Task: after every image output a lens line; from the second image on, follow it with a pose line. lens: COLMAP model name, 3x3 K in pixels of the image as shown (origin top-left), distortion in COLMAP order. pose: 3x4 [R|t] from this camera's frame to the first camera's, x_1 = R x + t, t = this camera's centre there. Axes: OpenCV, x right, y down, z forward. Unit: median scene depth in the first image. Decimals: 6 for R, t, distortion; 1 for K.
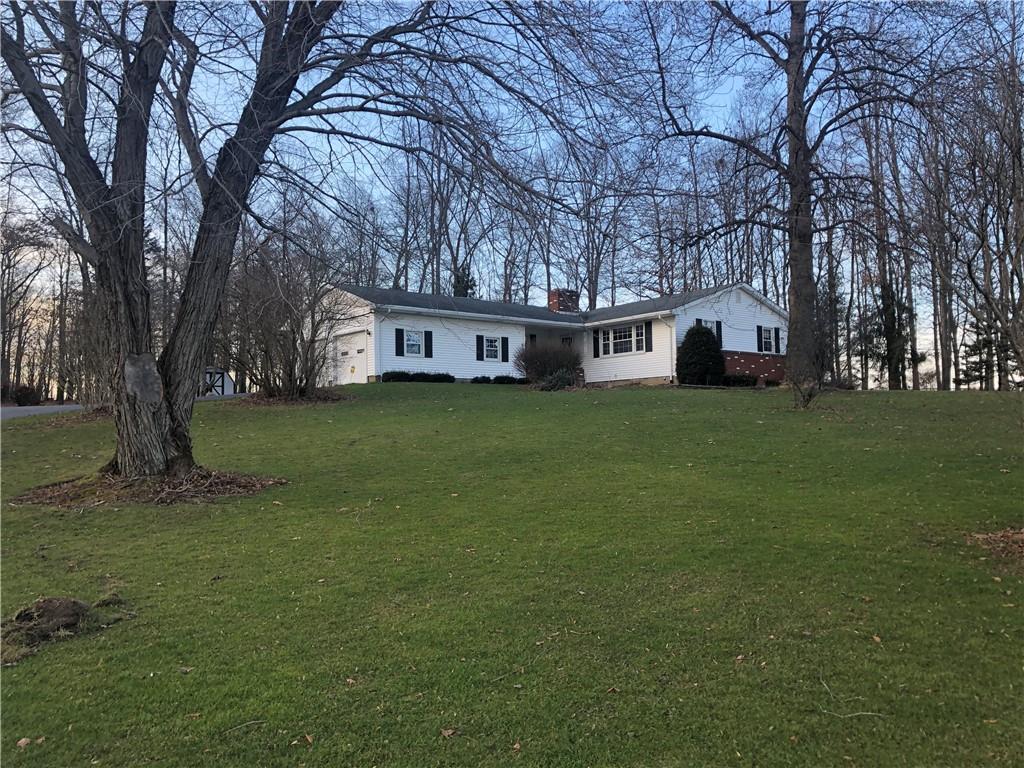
lens RADIAL K [[842.3, 0, 511.4], [0, 842.3, 385.2], [0, 0, 1]] dist [0.000411, 0.000174]
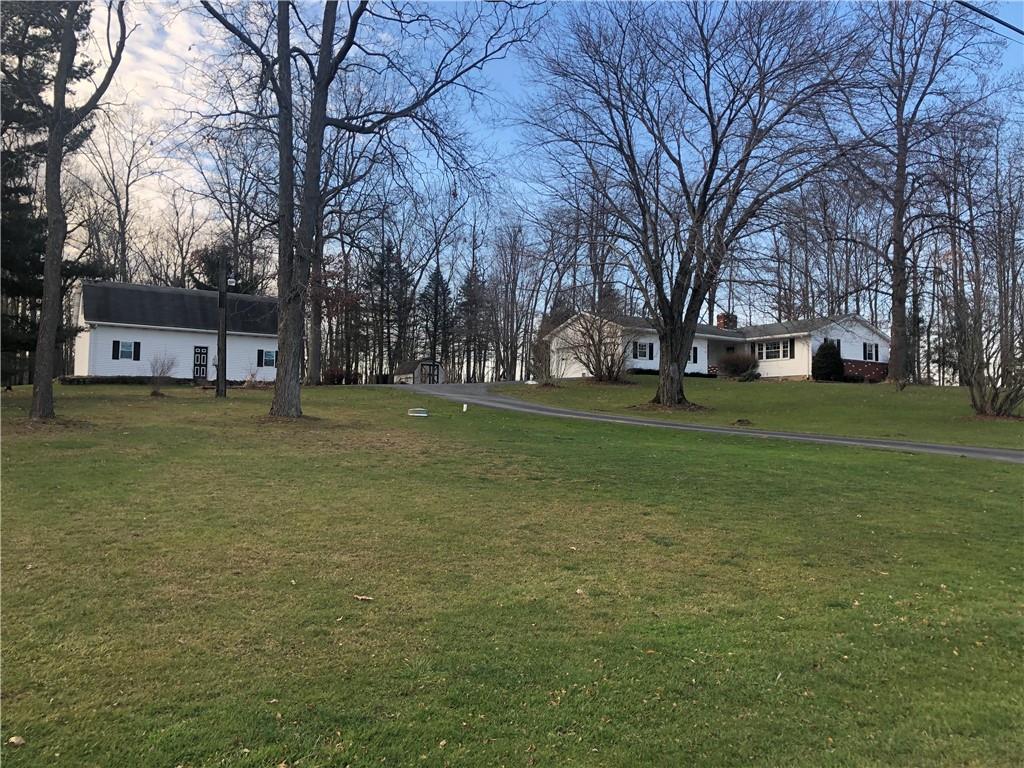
lens RADIAL K [[842.3, 0, 512.8], [0, 842.3, 380.6], [0, 0, 1]] dist [0.000411, 0.000174]
pose [[0.996492, 0.023532, -0.080314, -0.212500], [-0.023540, 0.999723, 0.000855, 0.010727], [0.080312, 0.001039, 0.996769, -0.555044]]
